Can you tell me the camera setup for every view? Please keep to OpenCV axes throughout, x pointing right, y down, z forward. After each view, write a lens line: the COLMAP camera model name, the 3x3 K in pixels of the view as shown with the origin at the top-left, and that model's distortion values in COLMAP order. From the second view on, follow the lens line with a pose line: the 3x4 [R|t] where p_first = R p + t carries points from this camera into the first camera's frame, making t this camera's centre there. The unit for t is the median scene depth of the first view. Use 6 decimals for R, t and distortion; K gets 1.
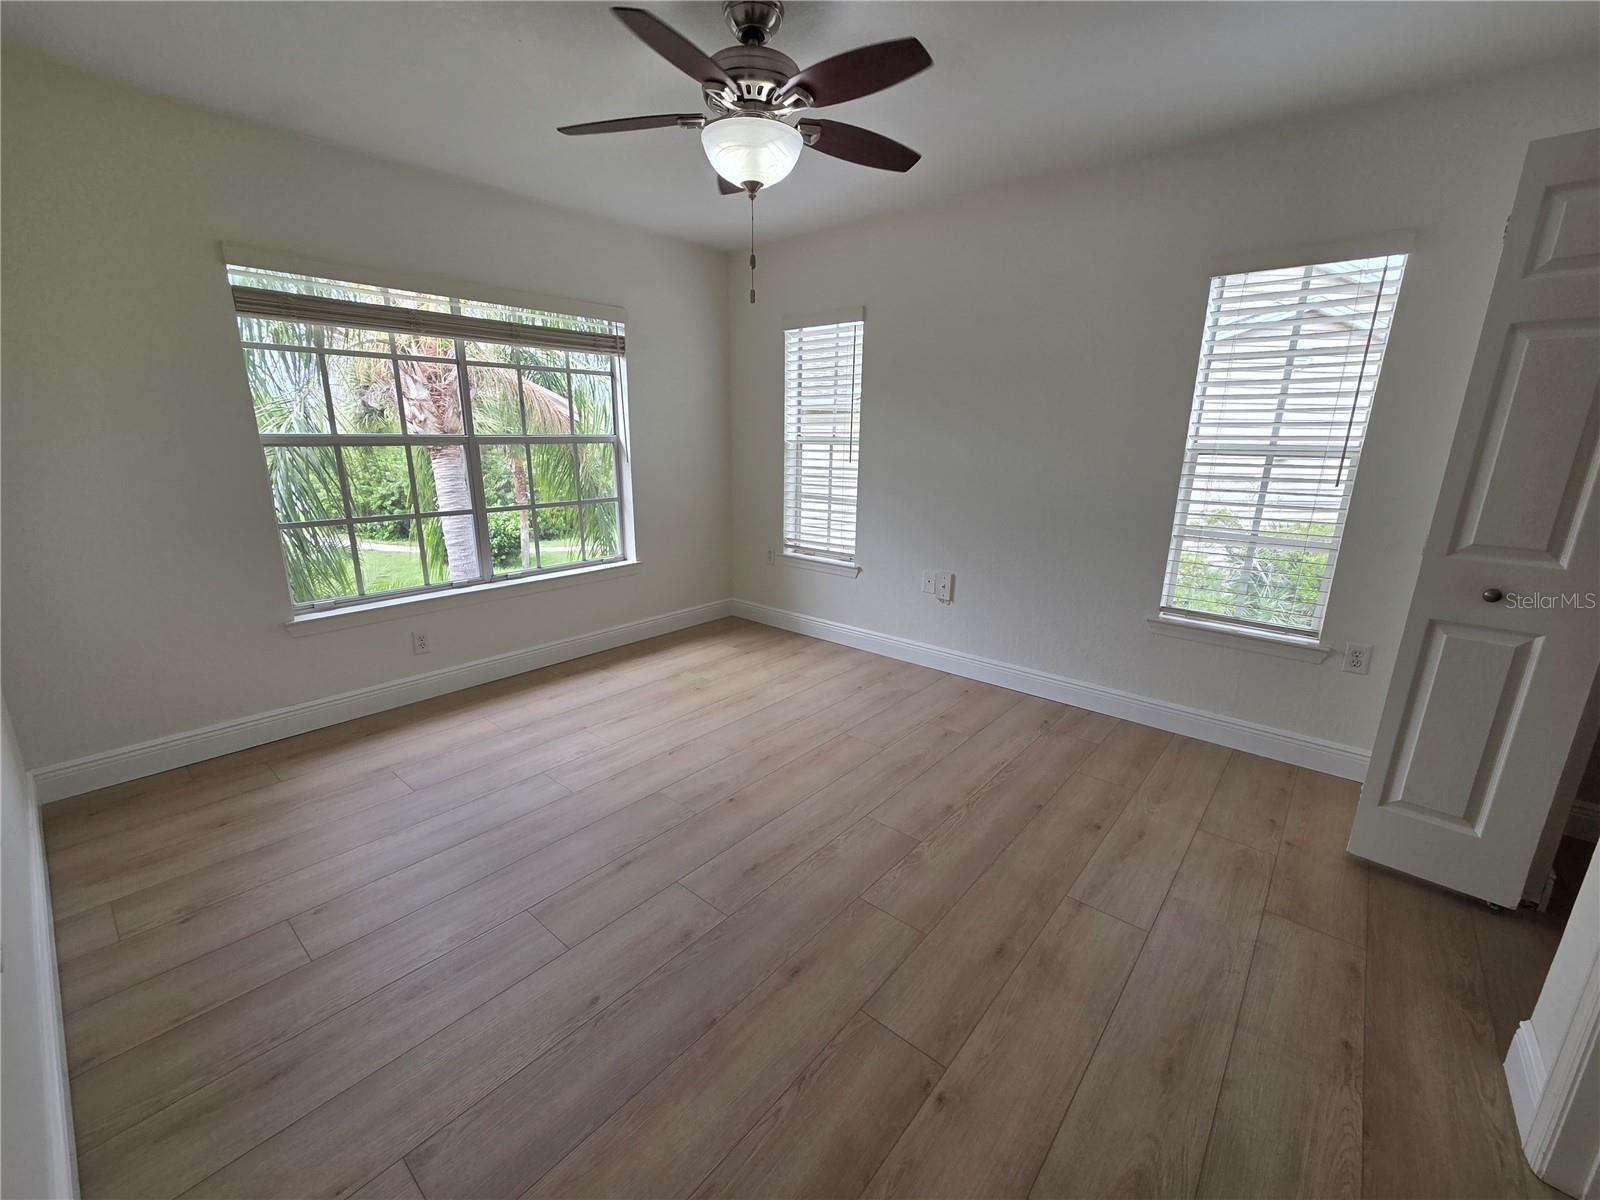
lens RADIAL K [[650.6, 0, 793.7], [0, 650.6, 605.0], [0, 0, 1]] dist [0.002003, -0.000710]
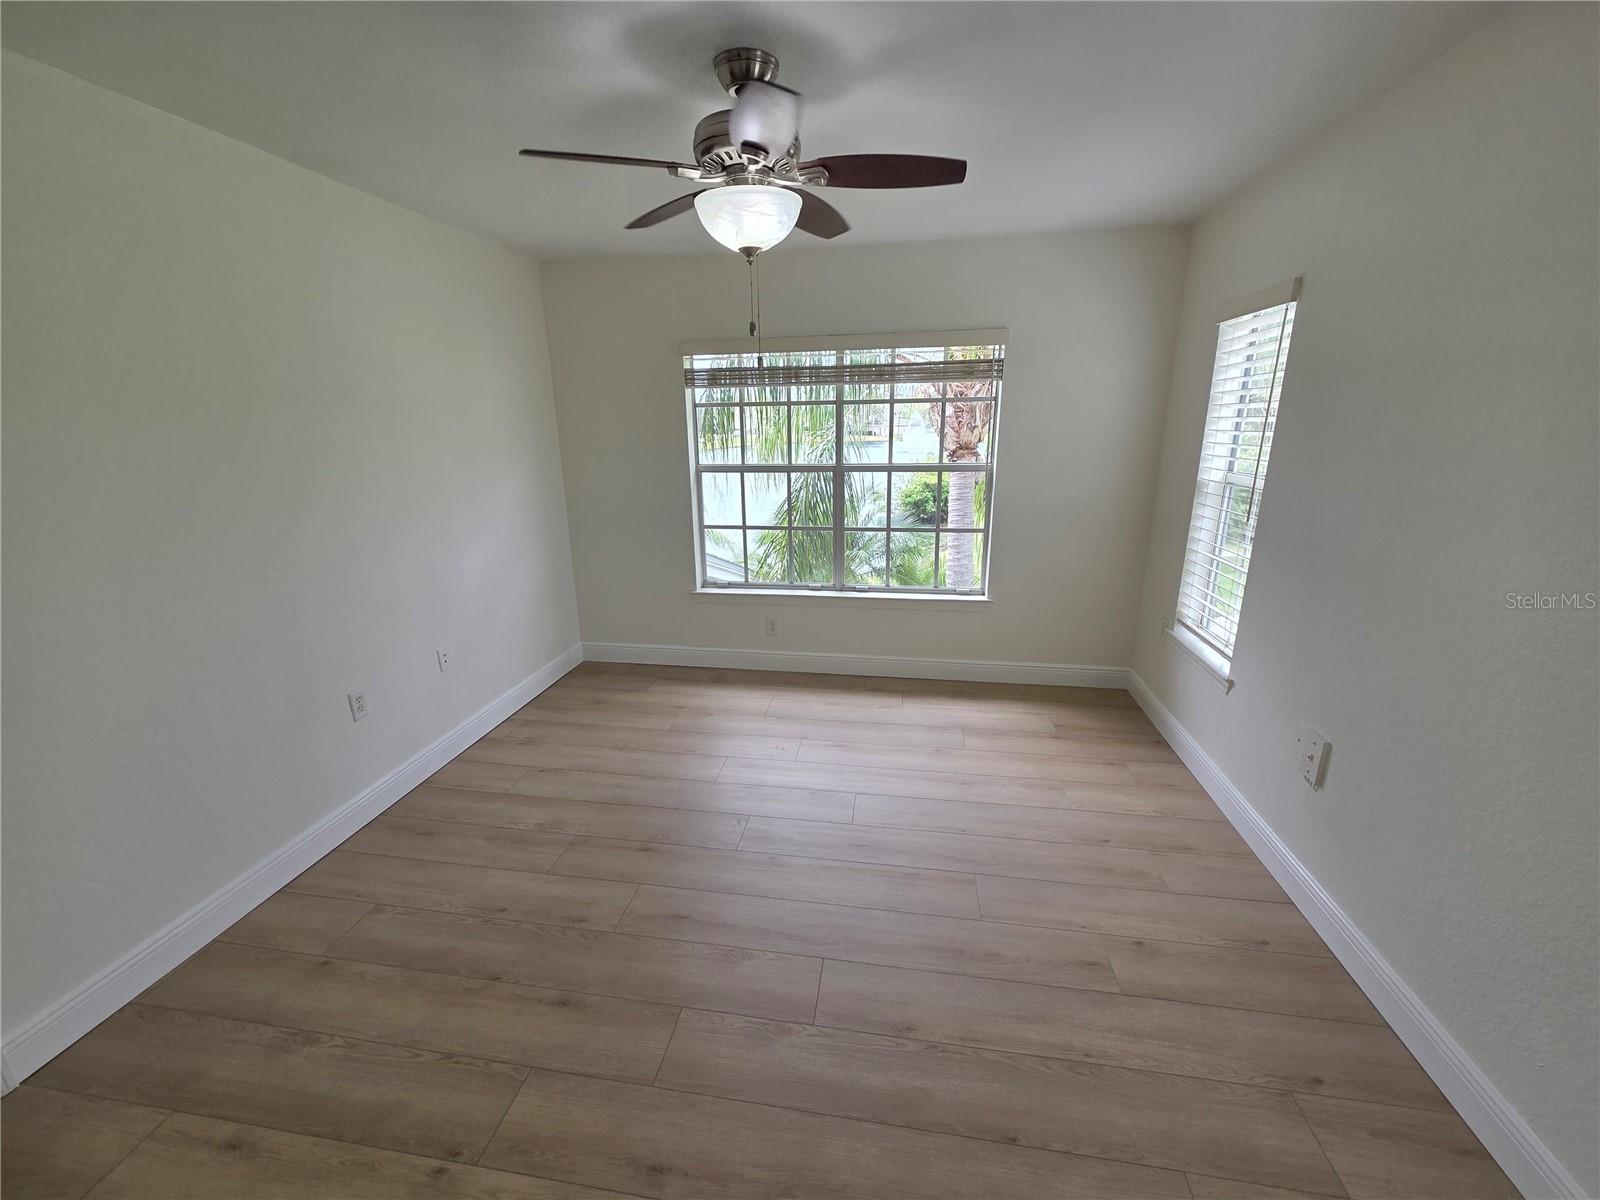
lens RADIAL K [[650.6, 0, 793.7], [0, 650.6, 605.0], [0, 0, 1]] dist [0.002003, -0.000710]
pose [[0.523706, 0.220519, -0.822863, 0.497179], [-0.203593, 0.970325, 0.130461, -0.161254], [0.827213, 0.099206, 0.553061, 0.333322]]
